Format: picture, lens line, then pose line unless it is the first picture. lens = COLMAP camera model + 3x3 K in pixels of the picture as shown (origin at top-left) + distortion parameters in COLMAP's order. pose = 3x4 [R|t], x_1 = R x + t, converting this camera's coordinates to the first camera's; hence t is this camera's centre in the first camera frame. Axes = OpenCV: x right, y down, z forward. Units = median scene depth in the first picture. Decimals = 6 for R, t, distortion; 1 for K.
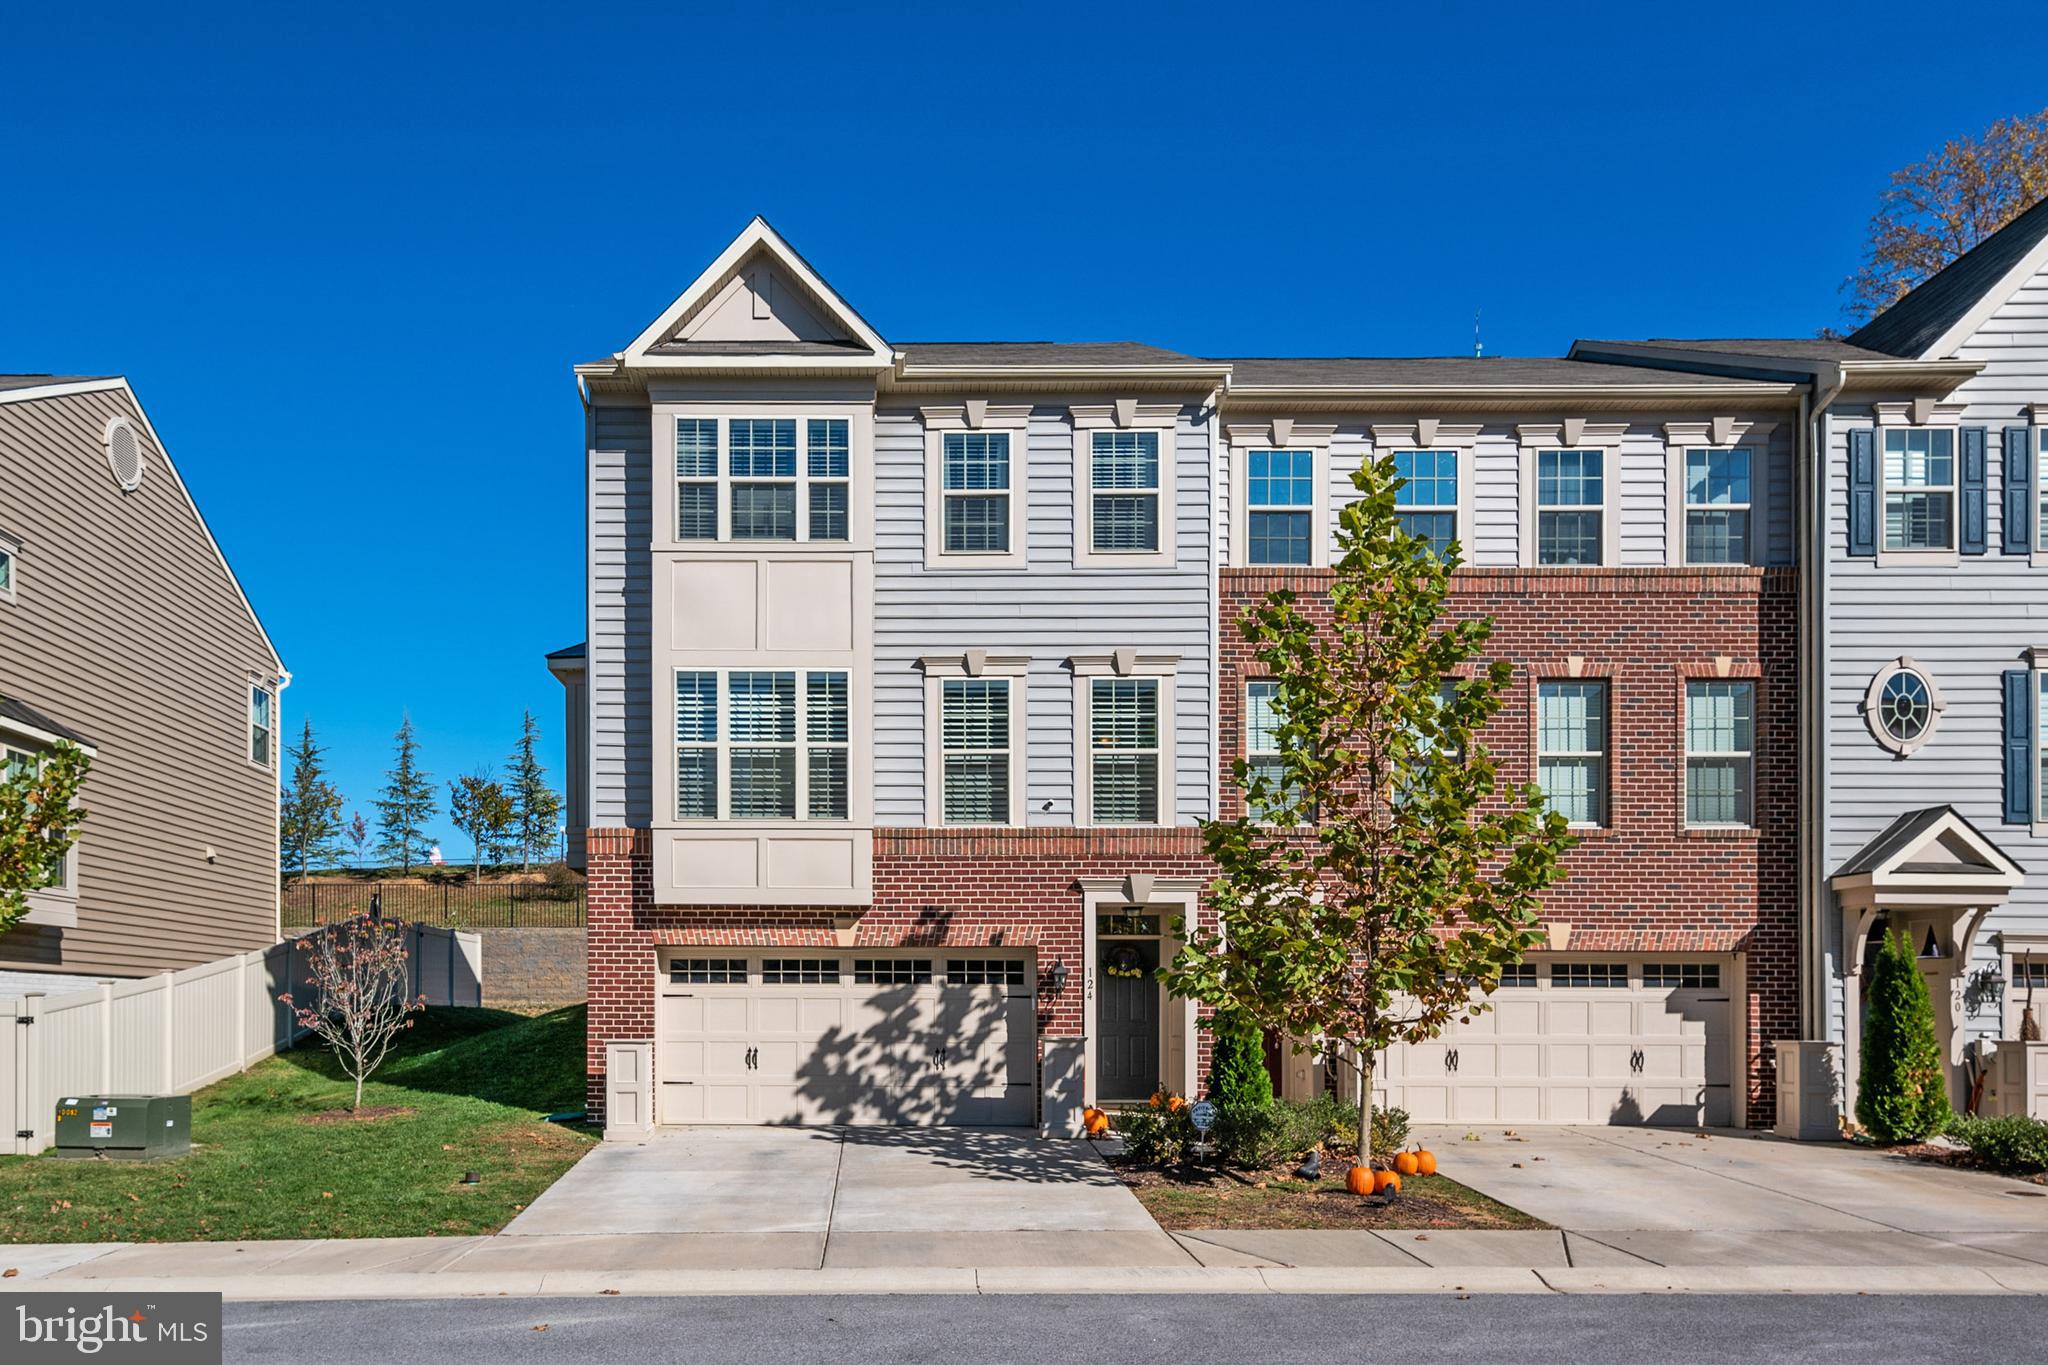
lens RADIAL K [[1449.3, 0, 1023.9], [0, 1449.3, 769.8], [0, 0, 1]] dist [0.008427, 0.003954]
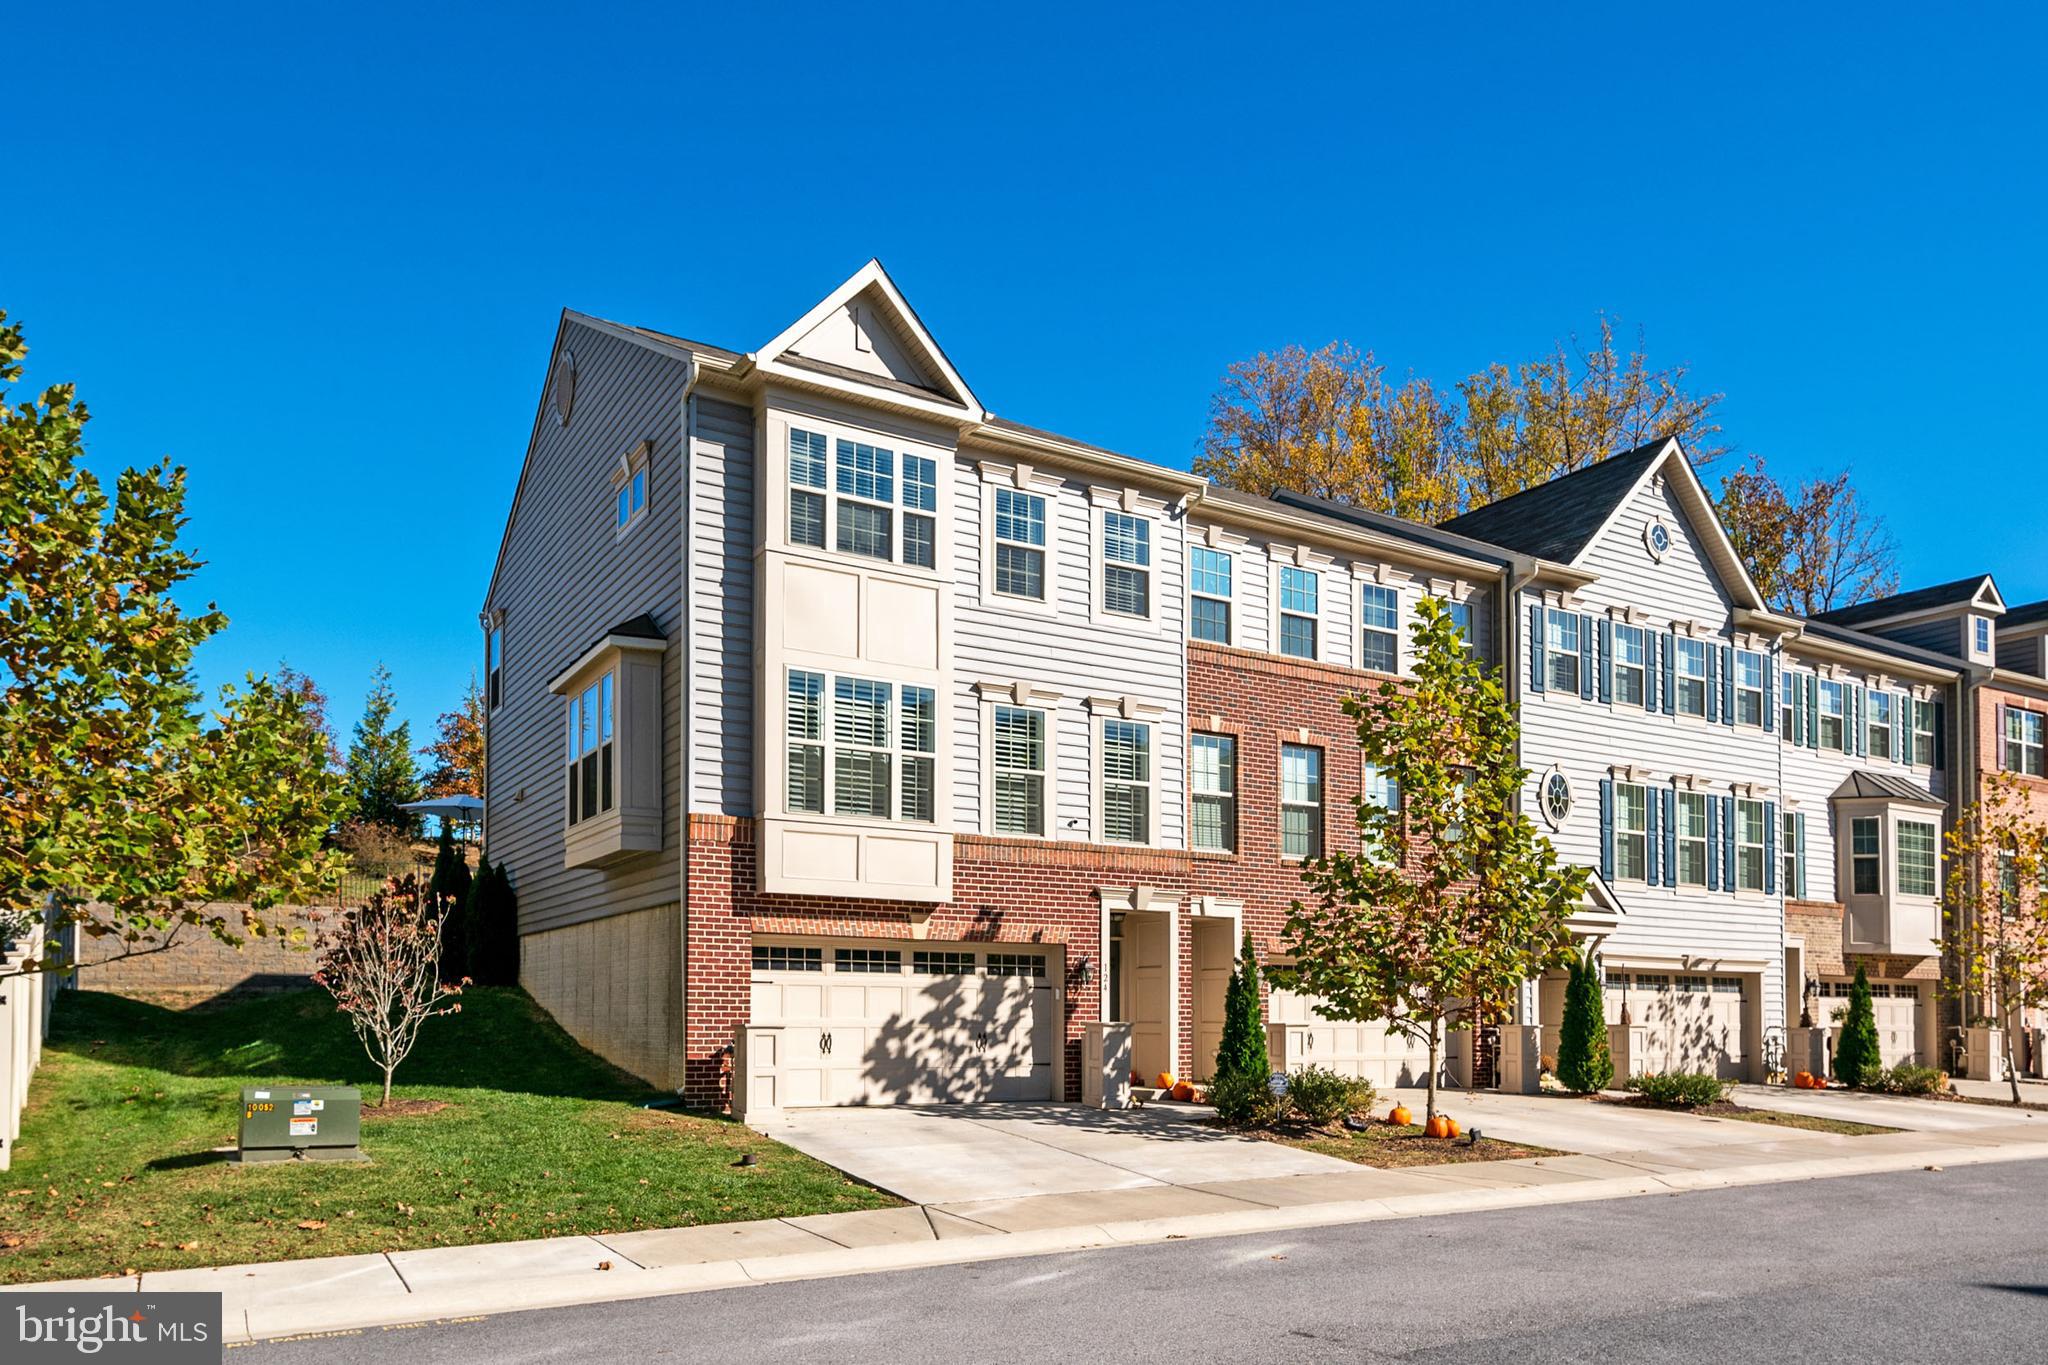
lens RADIAL K [[1412.4, 0, 1023.9], [0, 1412.4, 712.1], [0, 0, 1]] dist [-0.000467, -0.000016]
pose [[0.854662, 0.111725, 0.507021, -0.605939], [-0.090310, 0.993676, -0.066732, 0.015351], [-0.511270, 0.011244, 0.859347, 0.042358]]
